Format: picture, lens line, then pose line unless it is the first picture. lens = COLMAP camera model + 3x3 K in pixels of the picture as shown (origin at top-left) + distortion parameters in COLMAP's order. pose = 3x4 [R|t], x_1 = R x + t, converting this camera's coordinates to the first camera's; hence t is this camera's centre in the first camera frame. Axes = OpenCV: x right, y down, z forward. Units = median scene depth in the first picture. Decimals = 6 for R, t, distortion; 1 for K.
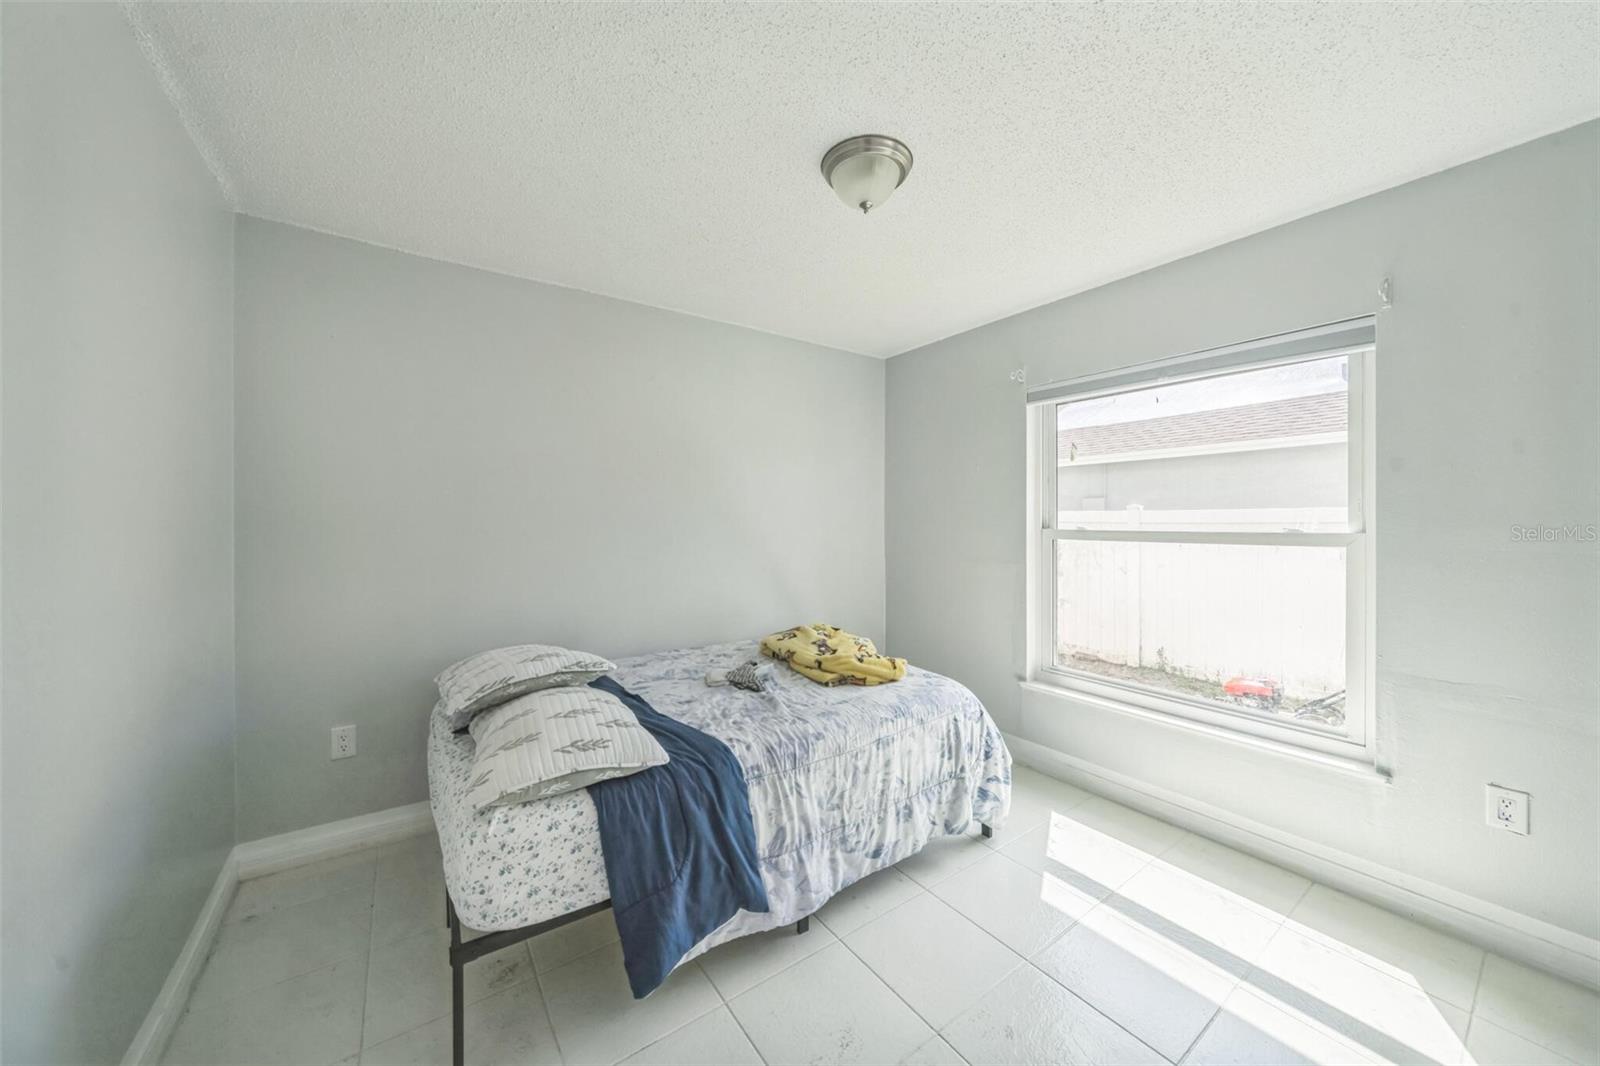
lens RADIAL K [[559.8, 0, 799.4], [0, 559.8, 523.1], [0, 0, 1]] dist [-0.005622, -0.000459]
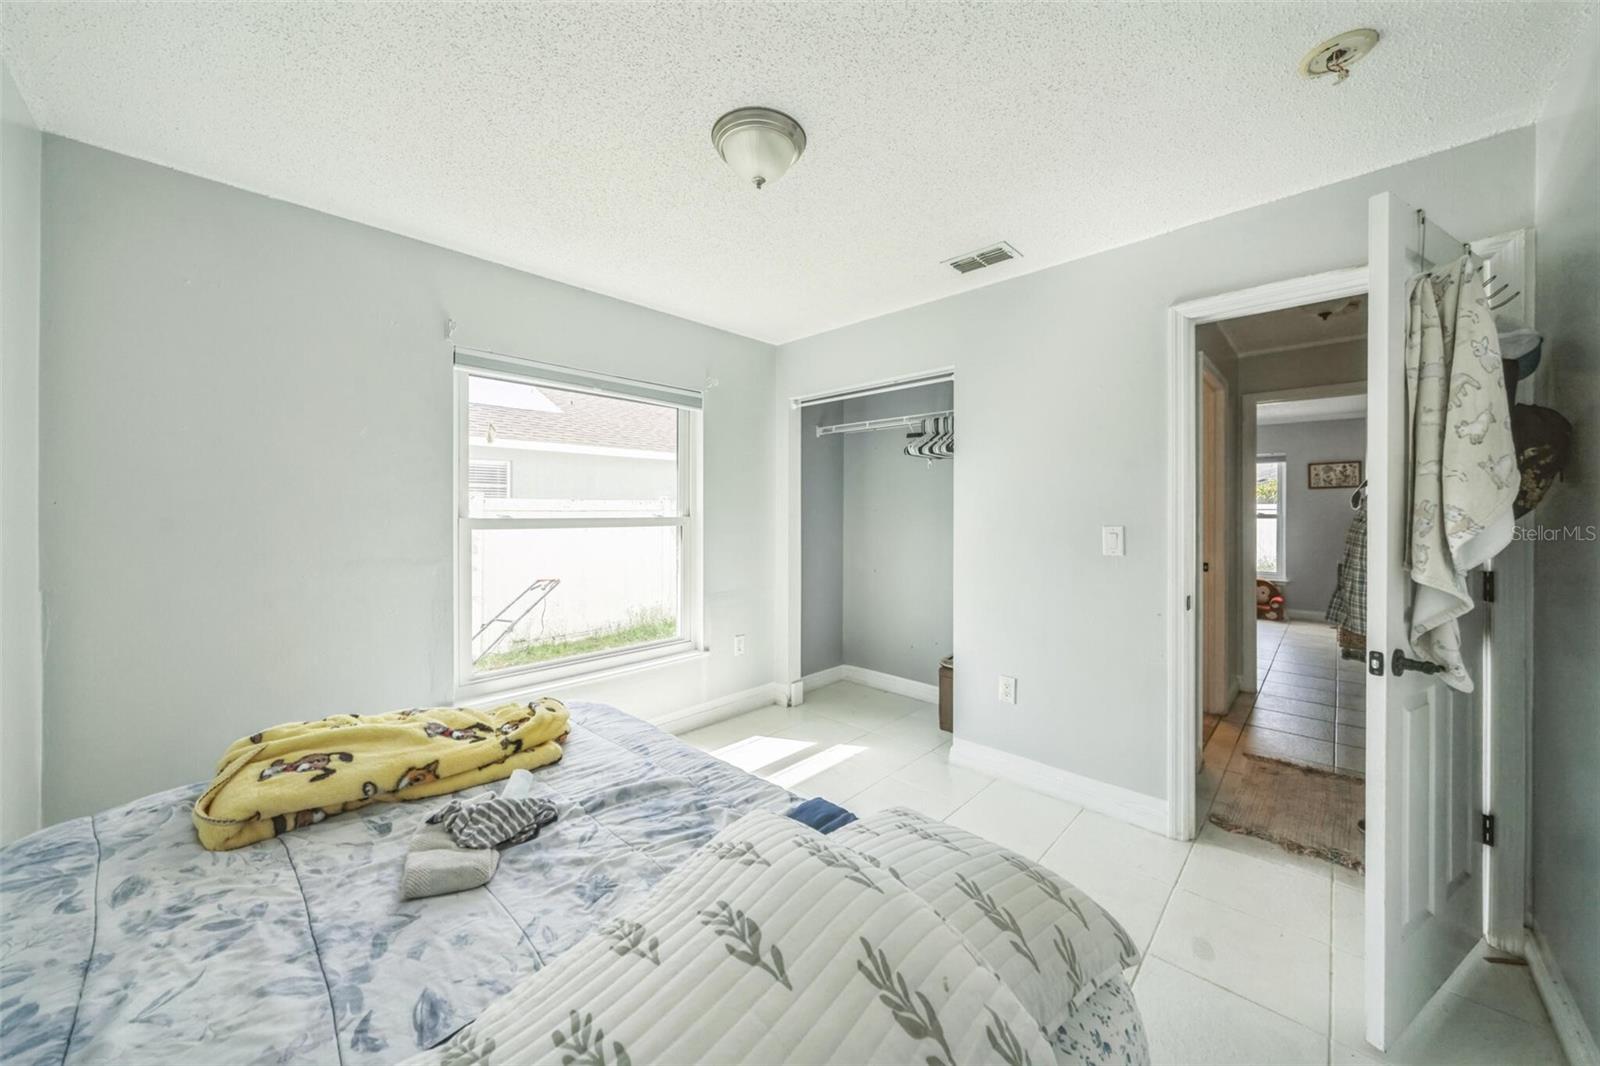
lens RADIAL K [[559.8, 0, 816.0], [0, 559.8, 512.8], [0, 0, 1]] dist [-0.005622, -0.000459]
pose [[-0.209804, -0.003909, 0.977736, -0.745301], [0.001271, 0.999990, 0.004271, -0.000506], [-0.977743, 0.002138, -0.209796, 0.974569]]
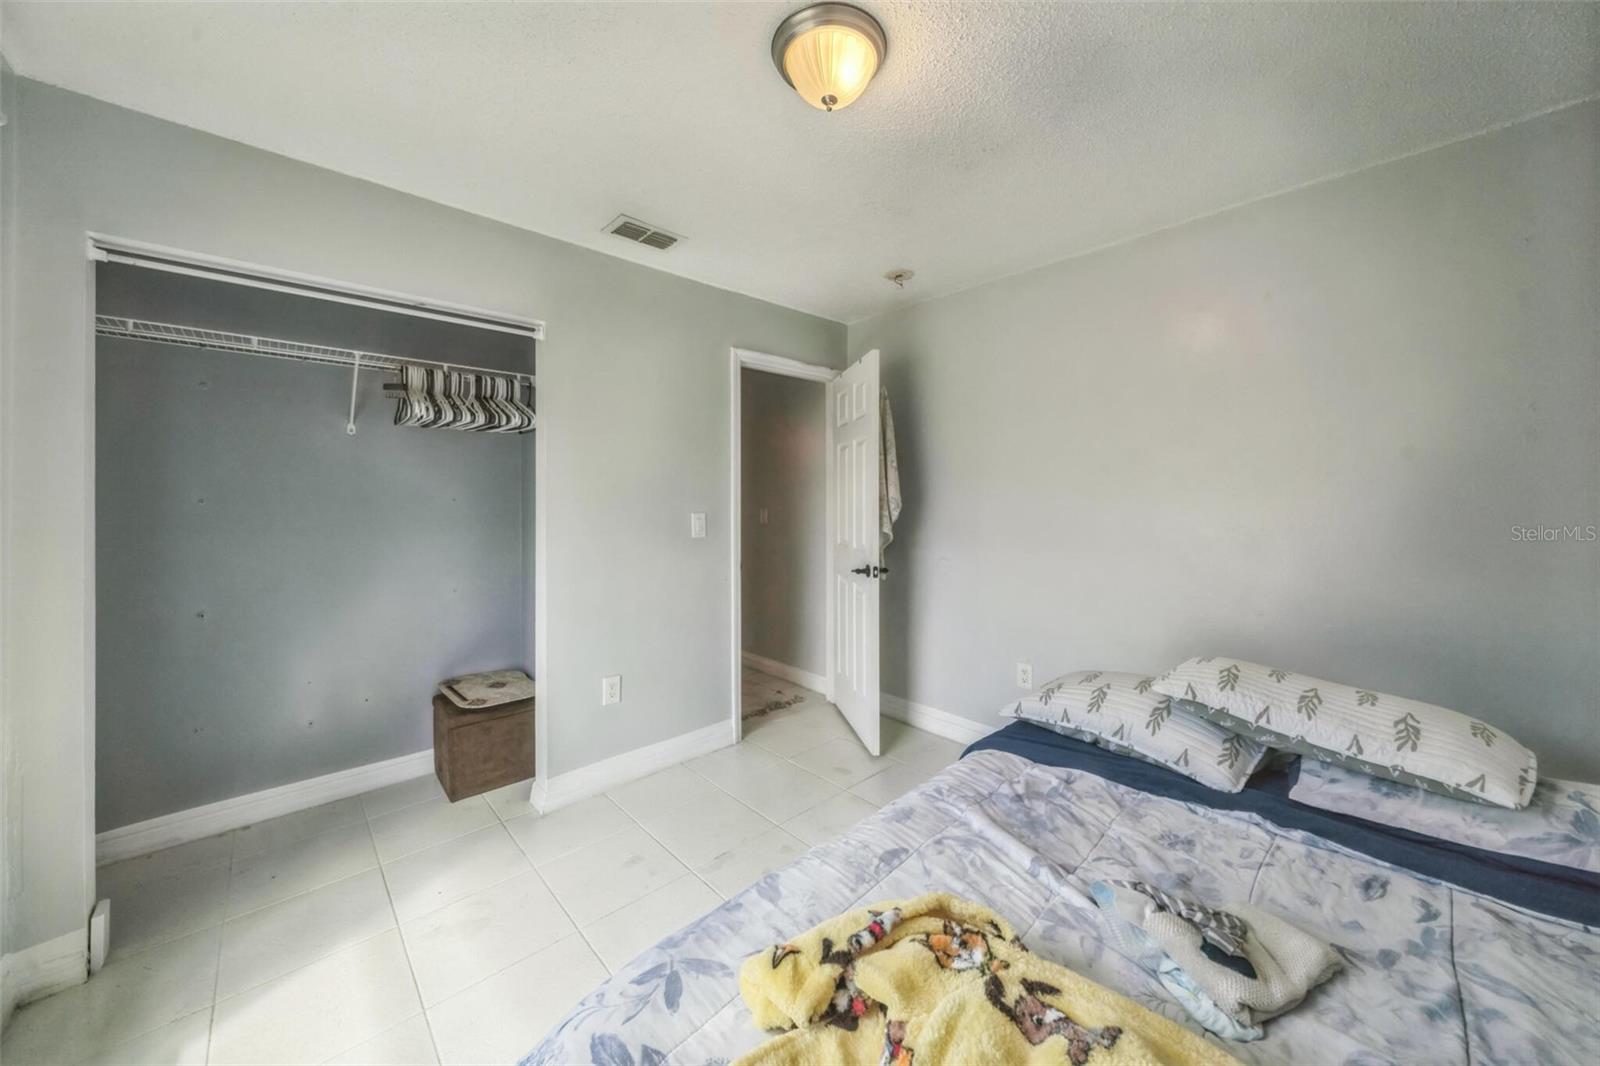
lens RADIAL K [[559.8, 0, 798.7], [0, 559.8, 502.9], [0, 0, 1]] dist [-0.005622, -0.000459]
pose [[-0.991144, 0.003024, -0.132757, 0.234984], [0.001920, 0.999963, 0.008442, -0.003208], [0.132778, 0.008112, -0.991113, 1.563314]]
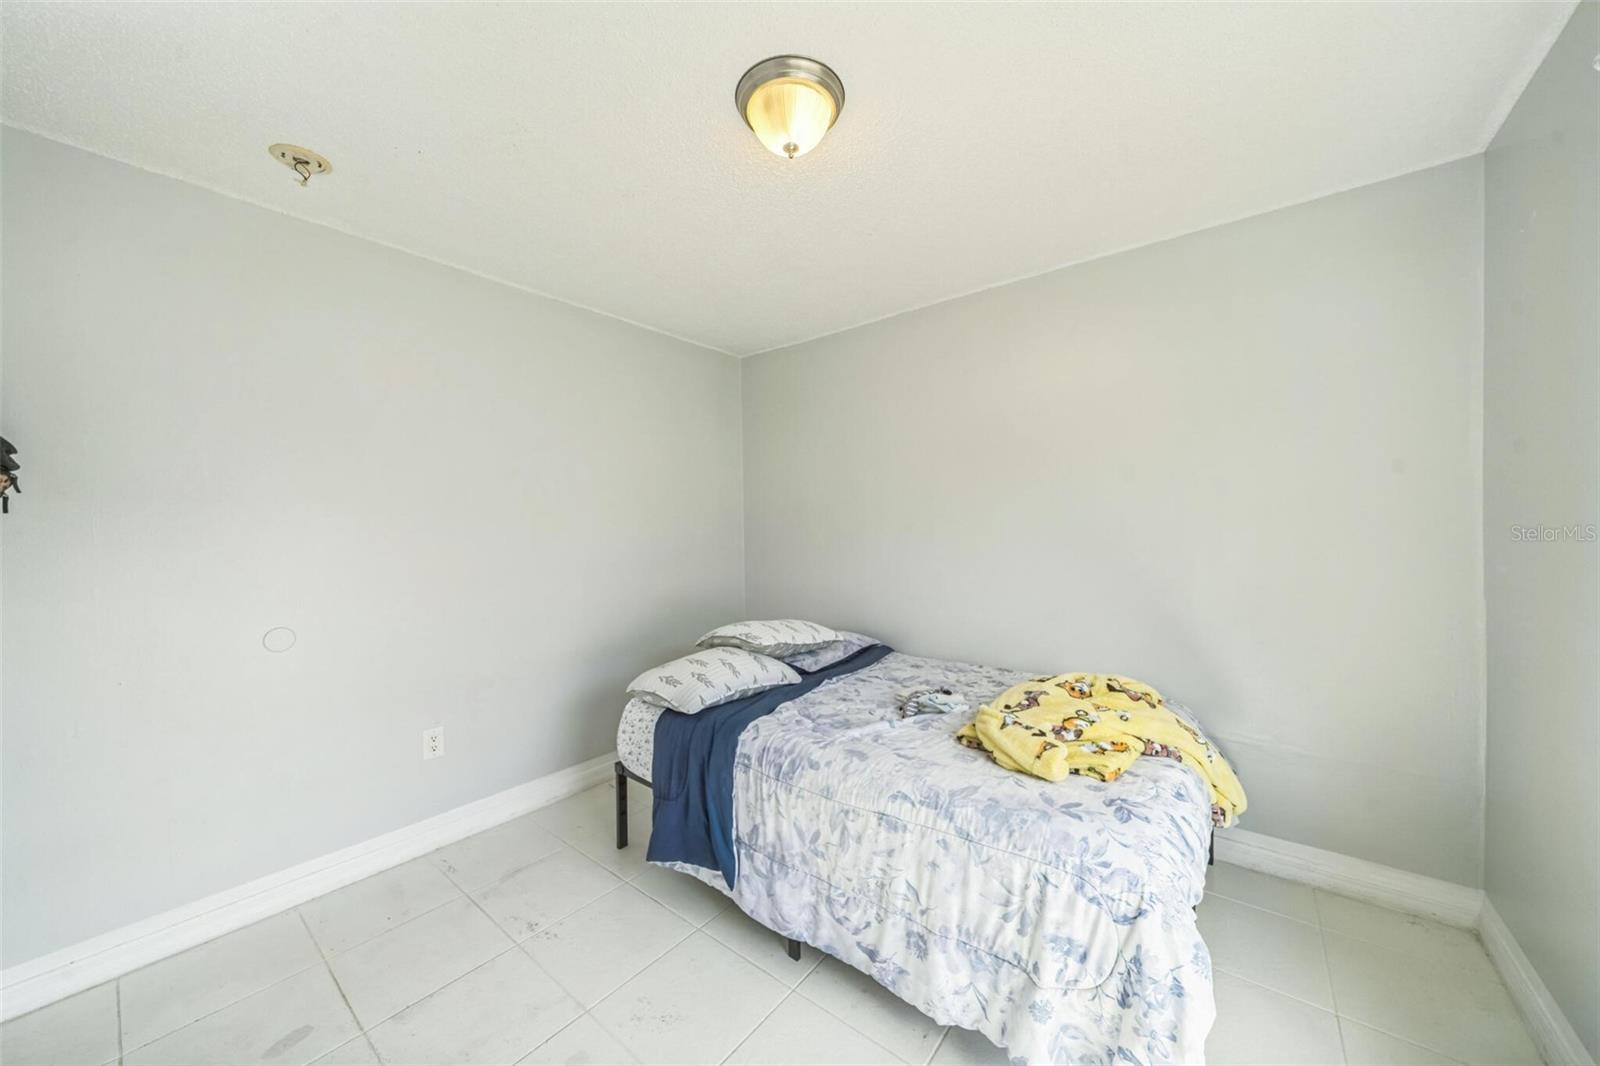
lens RADIAL K [[559.8, 0, 798.6], [0, 559.8, 538.5], [0, 0, 1]] dist [-0.005622, -0.000459]
pose [[0.270138, 0.015940, -0.962690, 0.819380], [0.012891, 0.999713, 0.020170, -0.000604], [0.962735, -0.017859, 0.269856, 0.685756]]
